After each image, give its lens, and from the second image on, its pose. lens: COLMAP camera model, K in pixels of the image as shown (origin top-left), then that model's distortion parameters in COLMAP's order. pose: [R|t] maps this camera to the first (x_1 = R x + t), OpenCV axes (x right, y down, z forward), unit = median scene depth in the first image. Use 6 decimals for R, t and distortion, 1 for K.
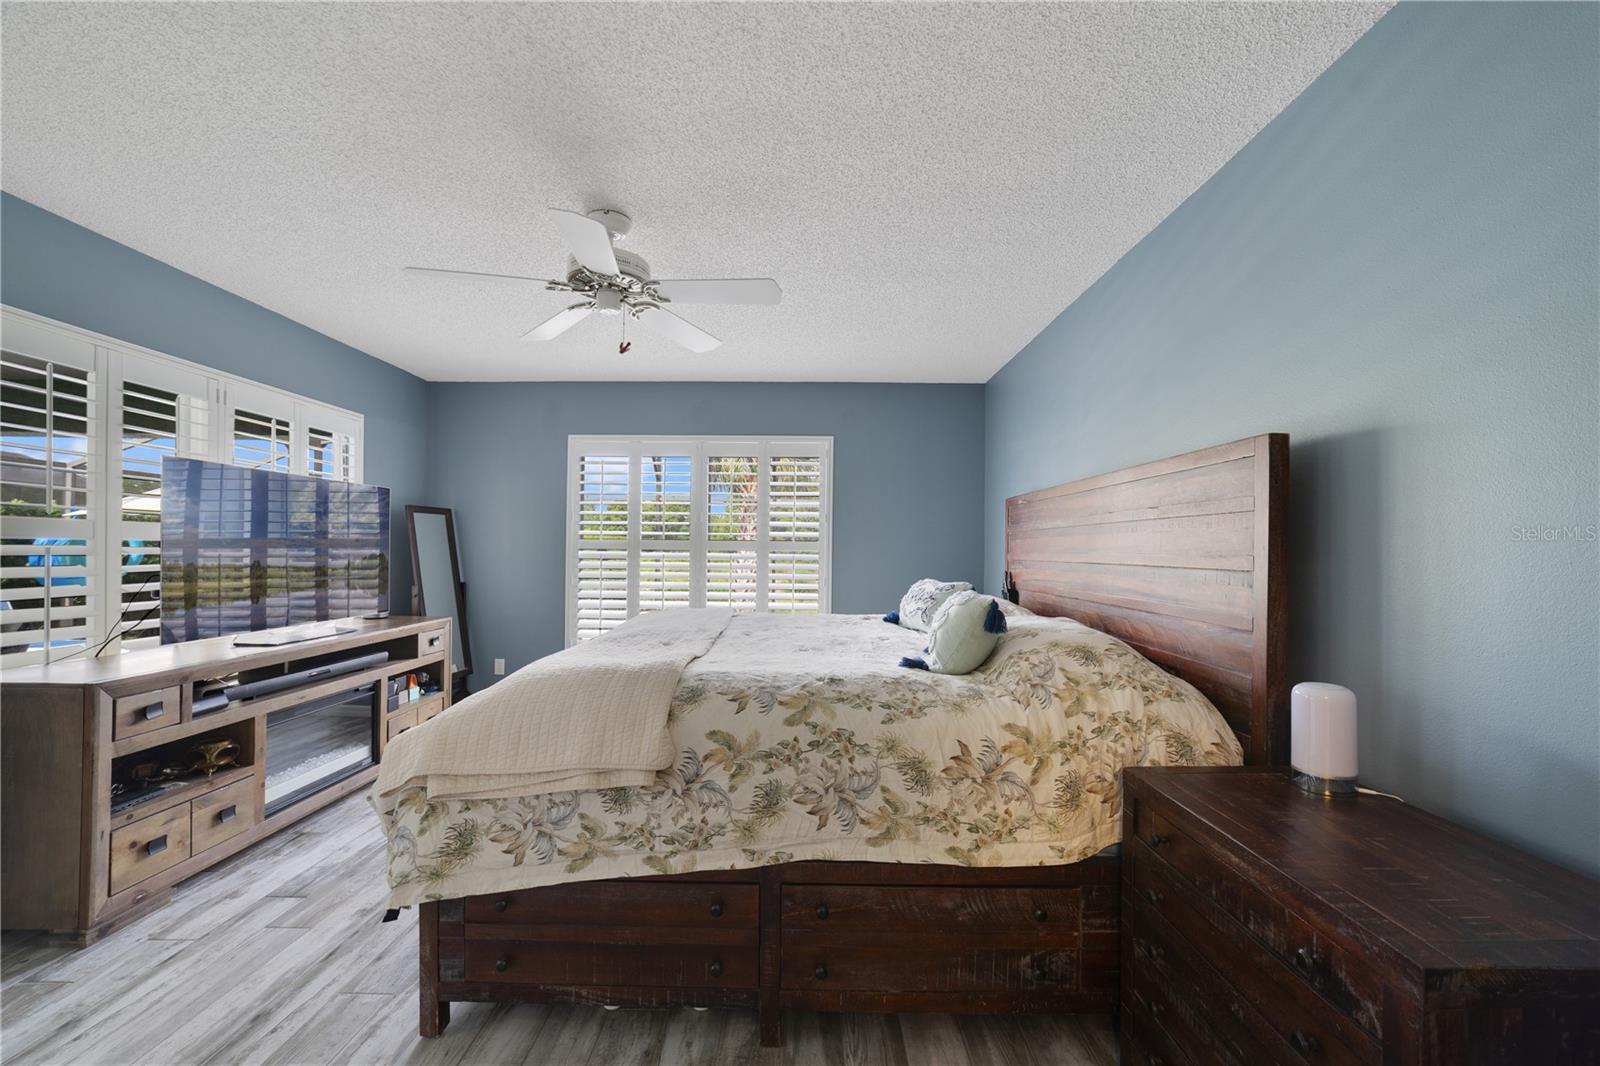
lens RADIAL K [[612.6, 0, 800.9], [0, 612.6, 538.4], [0, 0, 1]] dist [-0.015367, 0.000155]
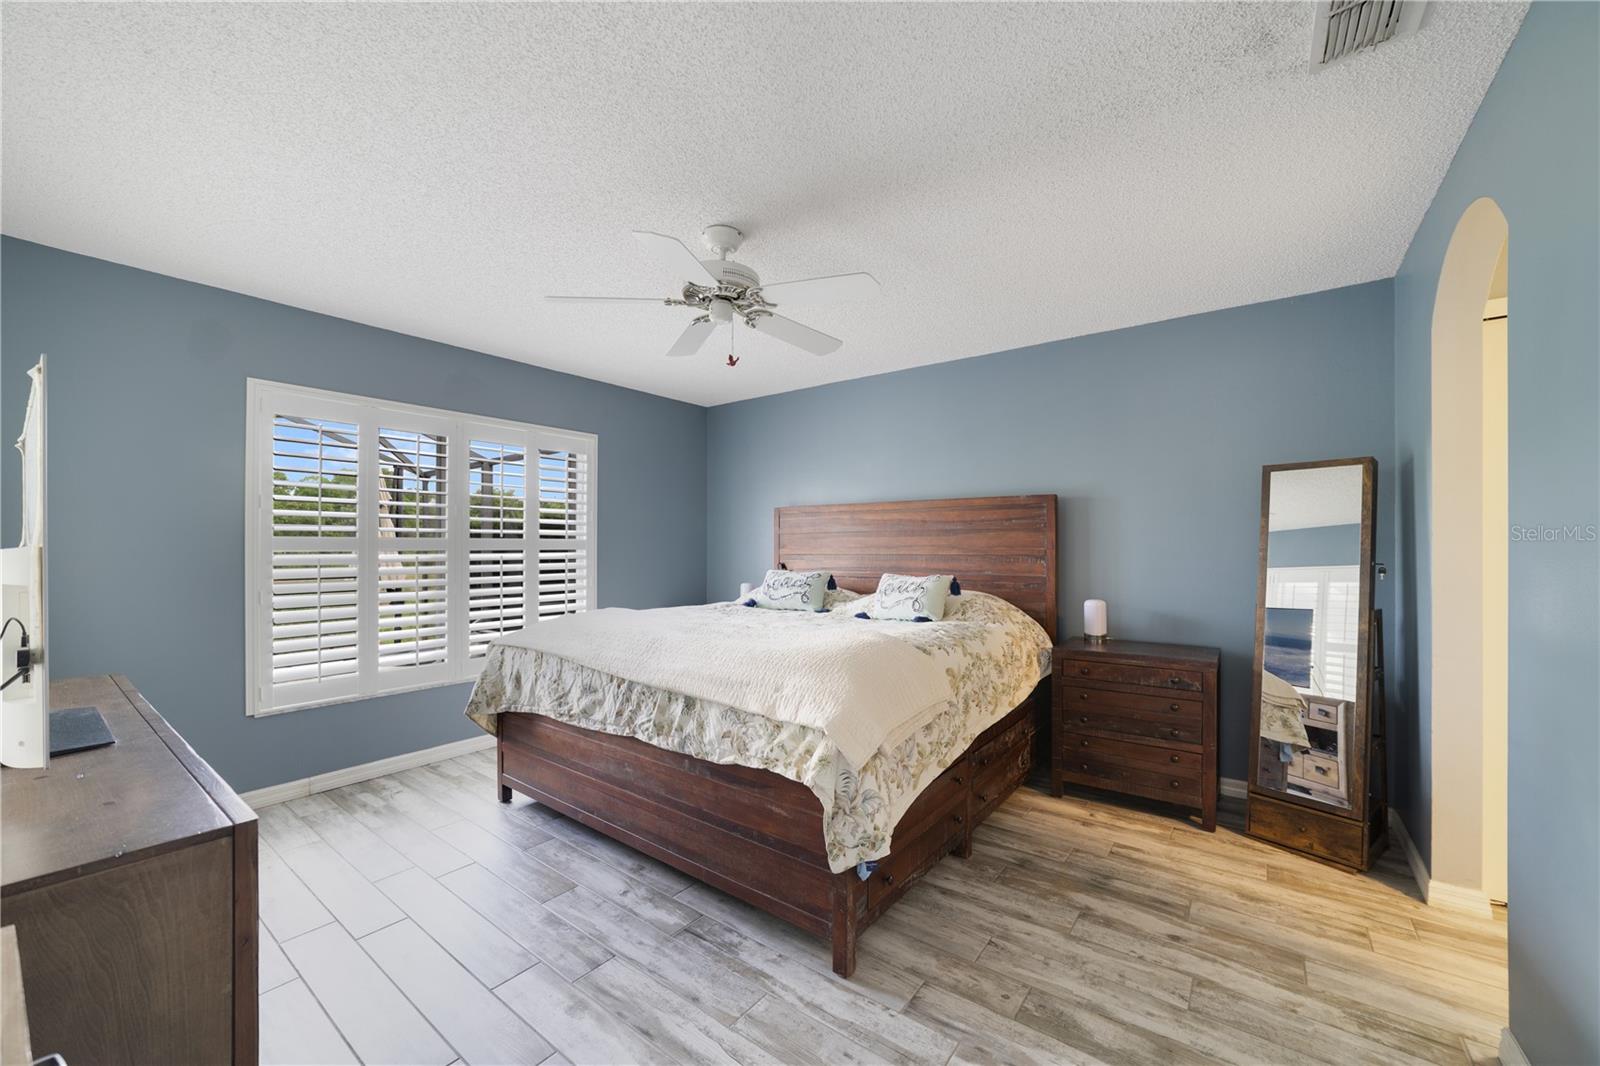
lens RADIAL K [[612.6, 0, 800.5], [0, 612.6, 537.0], [0, 0, 1]] dist [-0.015367, 0.000155]
pose [[0.605550, -0.000192, 0.795807, -1.593996], [-0.007383, 0.999956, 0.005859, -0.018095], [-0.795773, -0.009423, 0.605522, 0.377469]]
